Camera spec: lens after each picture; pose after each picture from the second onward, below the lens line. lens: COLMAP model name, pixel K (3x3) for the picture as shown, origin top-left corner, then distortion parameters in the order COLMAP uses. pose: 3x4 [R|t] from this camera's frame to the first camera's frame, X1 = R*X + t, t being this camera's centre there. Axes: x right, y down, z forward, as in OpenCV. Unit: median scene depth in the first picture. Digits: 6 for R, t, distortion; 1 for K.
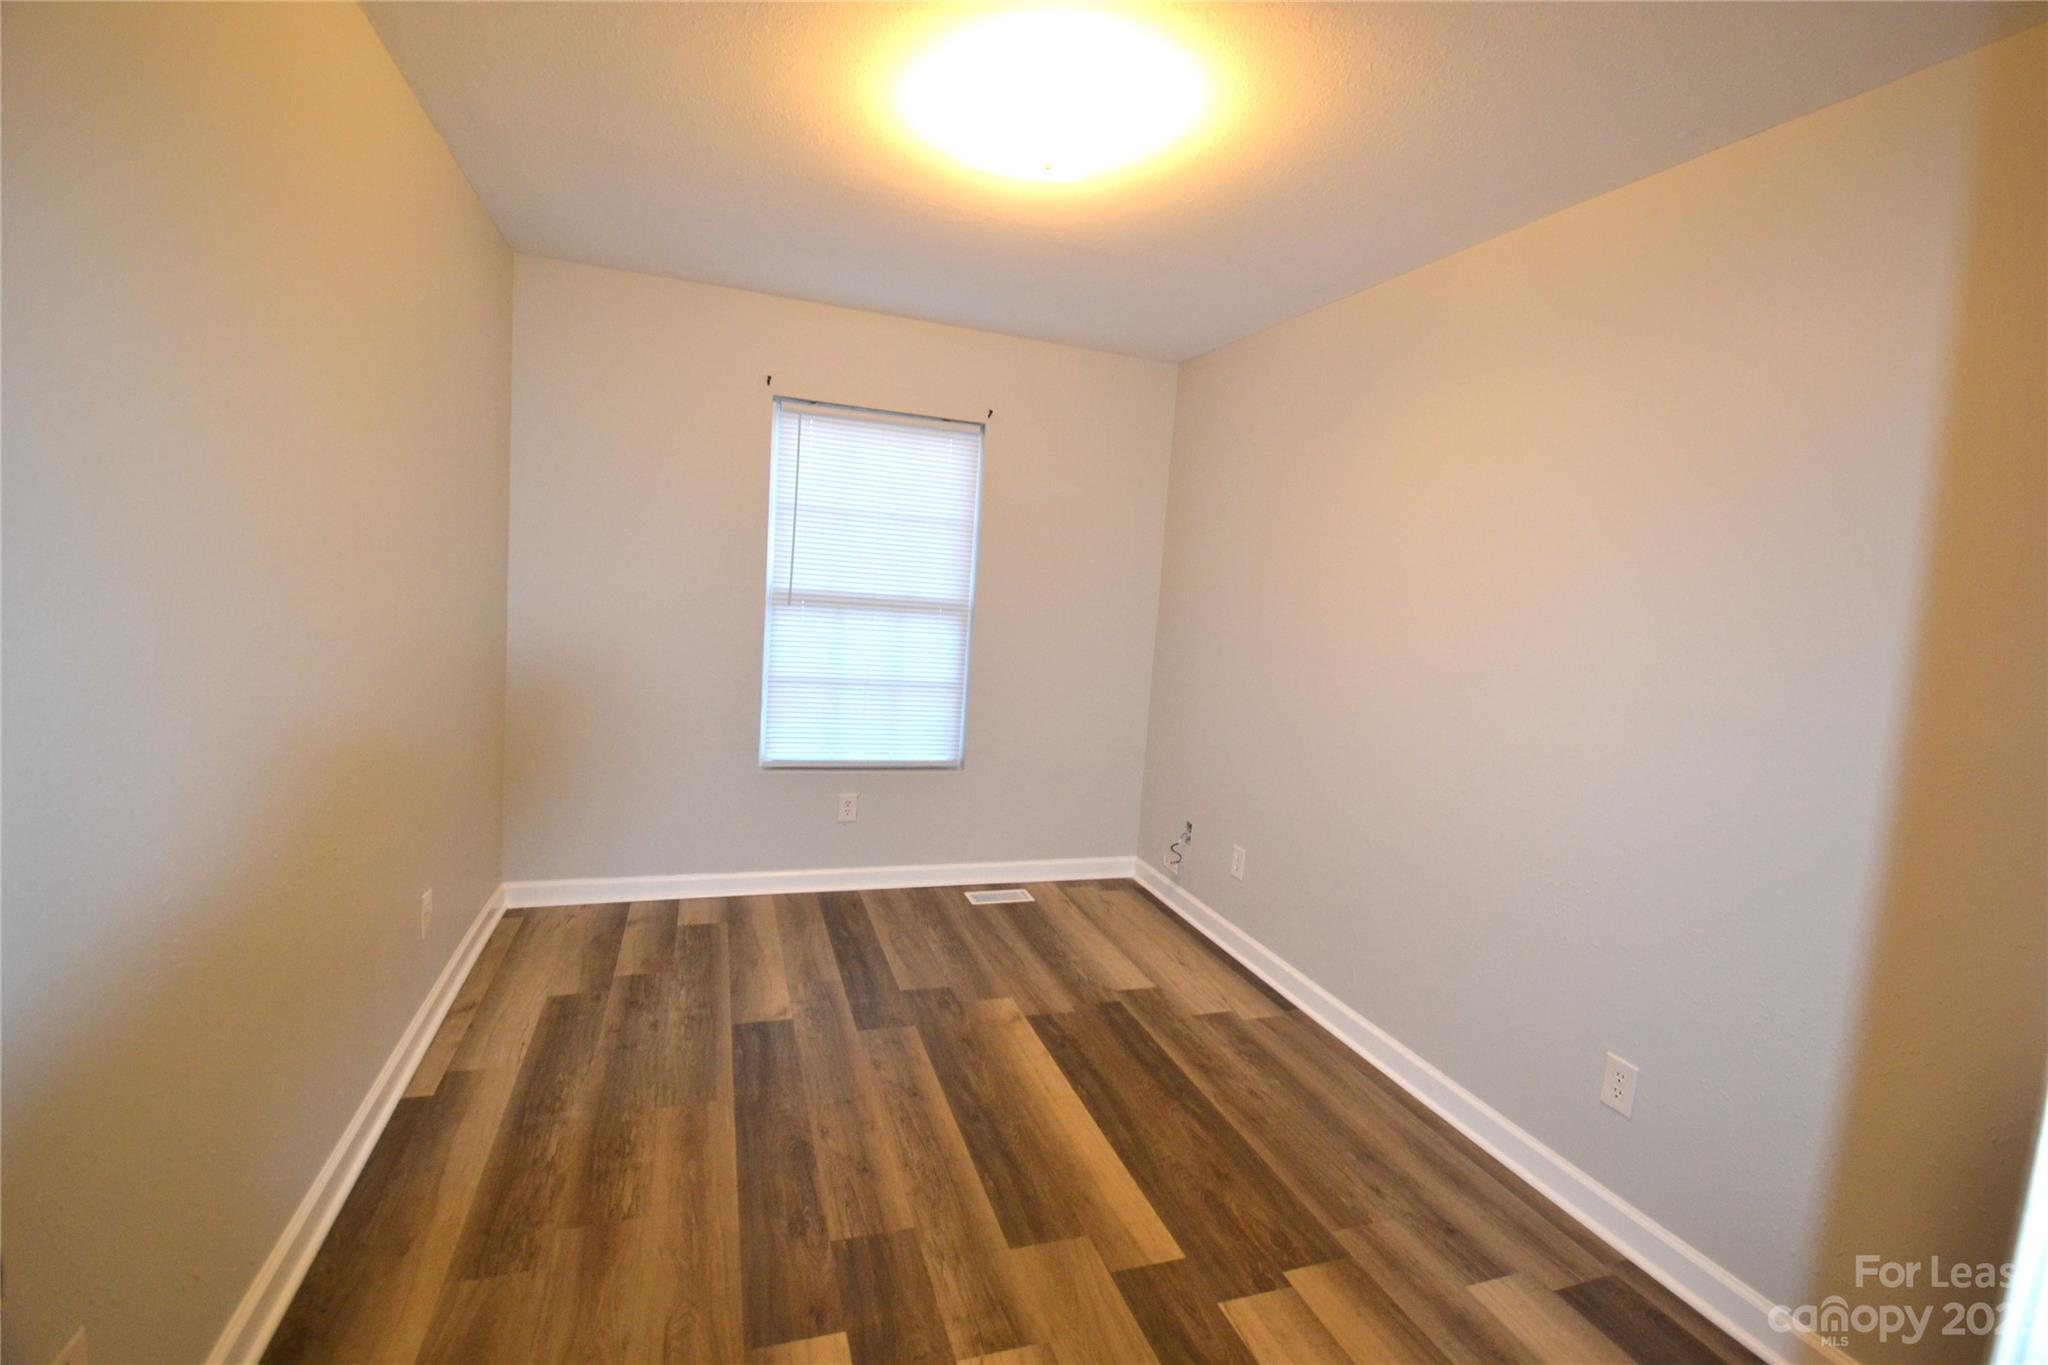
lens RADIAL K [[910.3, 0, 1035.2], [0, 910.3, 666.3], [0, 0, 1]] dist [0.026605, -0.032084]
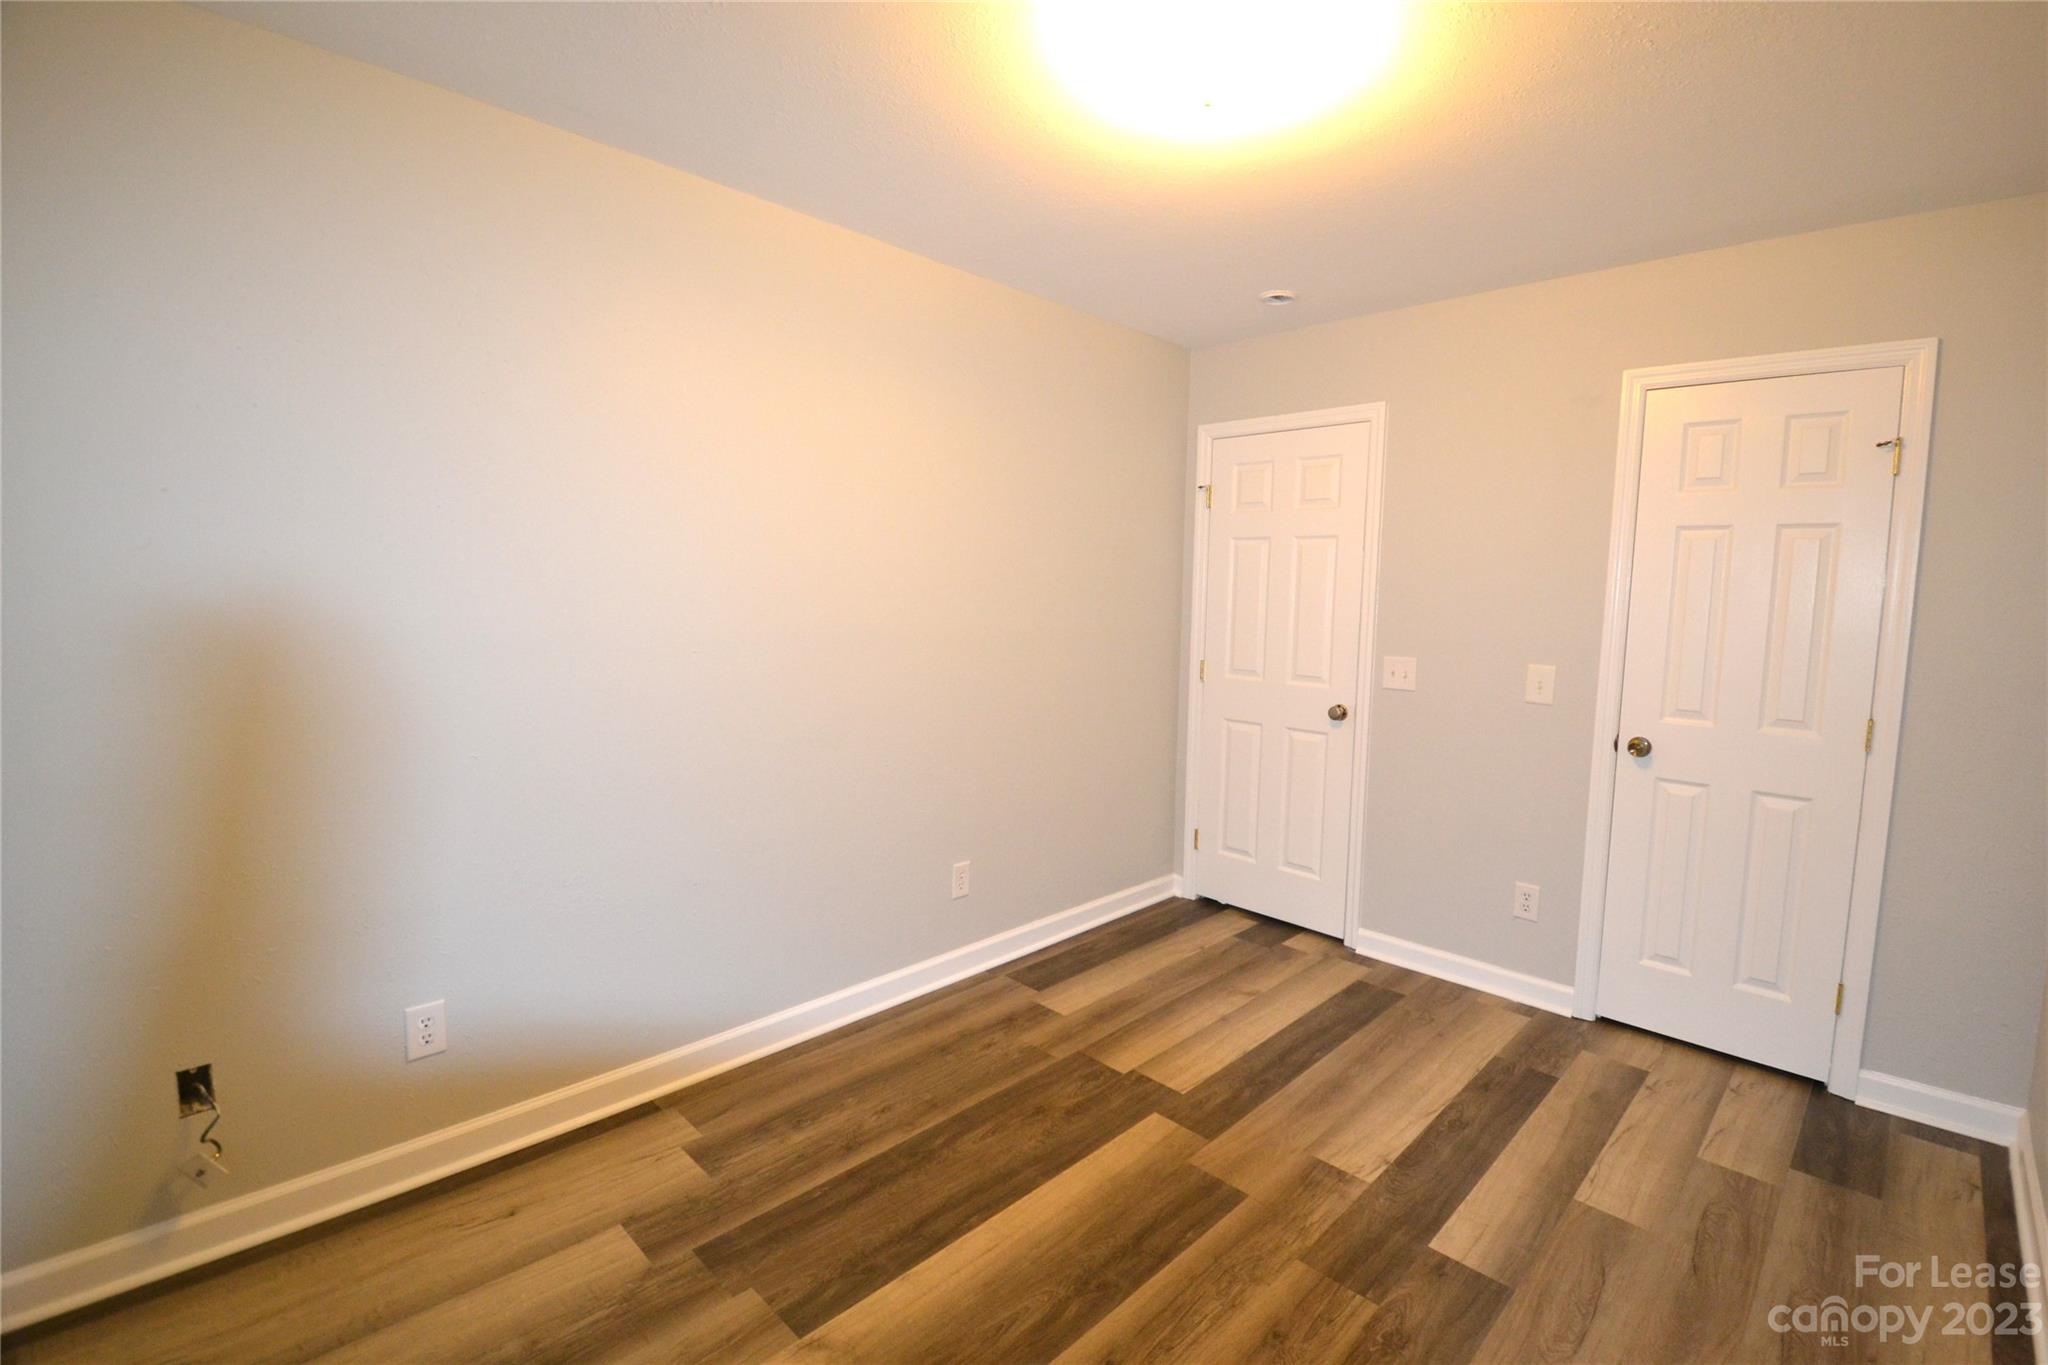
lens RADIAL K [[910.3, 0, 1035.2], [0, 910.3, 666.3], [0, 0, 1]] dist [0.026605, -0.032084]
pose [[-0.435158, -0.164419, 0.885214, -0.716141], [0.027706, 0.980273, 0.195695, -0.194221], [-0.899928, 0.109684, -0.422019, 1.478634]]
